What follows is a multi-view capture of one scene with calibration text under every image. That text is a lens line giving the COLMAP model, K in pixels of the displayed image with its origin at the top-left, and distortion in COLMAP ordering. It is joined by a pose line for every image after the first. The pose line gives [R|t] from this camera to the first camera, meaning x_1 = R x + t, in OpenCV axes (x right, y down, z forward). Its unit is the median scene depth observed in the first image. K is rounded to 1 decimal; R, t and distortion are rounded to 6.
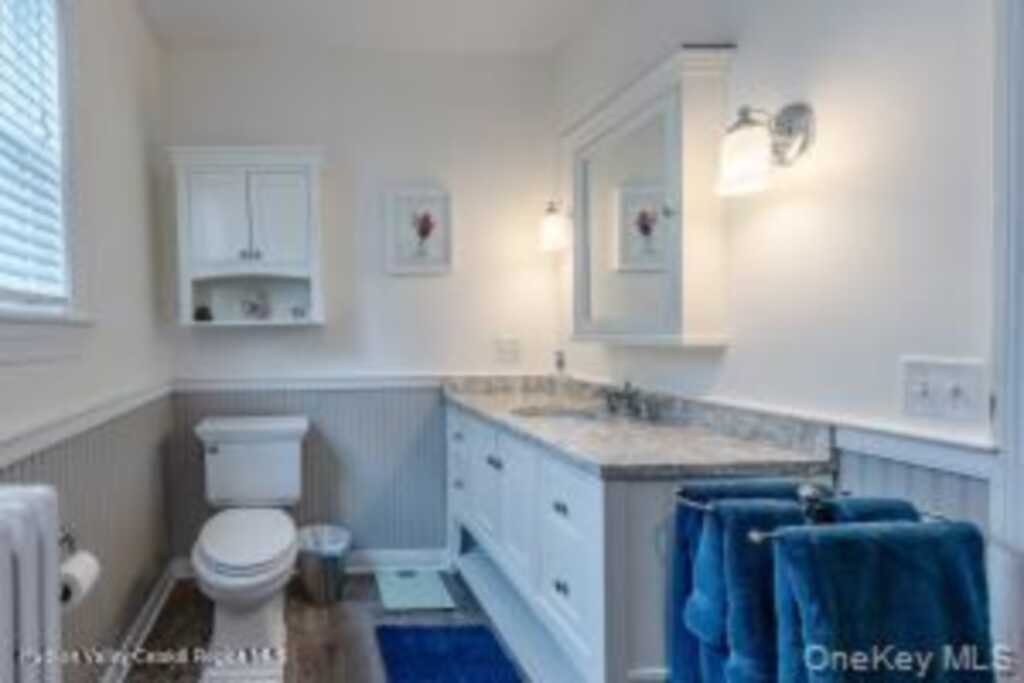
lens RADIAL K [[442.6, 0, 512.0], [0, 442.6, 341.5], [0, 0, 1]] dist [0.000137, -0.000028]
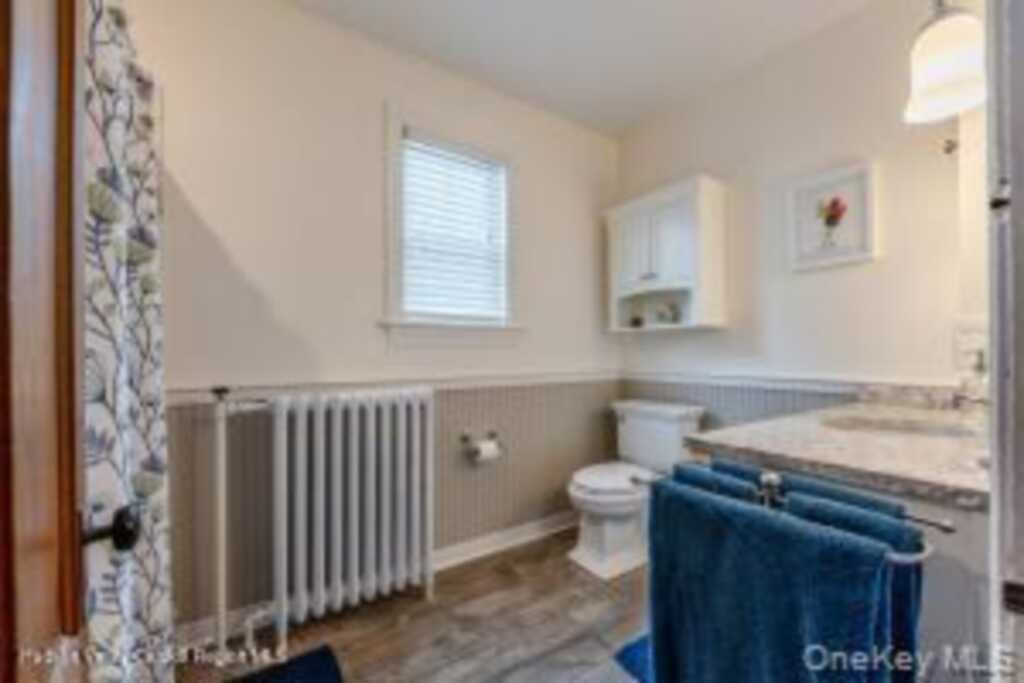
lens RADIAL K [[408.0, 0, 512.0], [0, 408.0, 341.5], [0, 0, 1]] dist [-0.000029, -0.000049]
pose [[0.534100, -0.008187, -0.845382, 0.154474], [-0.000249, 0.999952, -0.009841, 0.007694], [0.845422, 0.005467, 0.534072, 0.008415]]
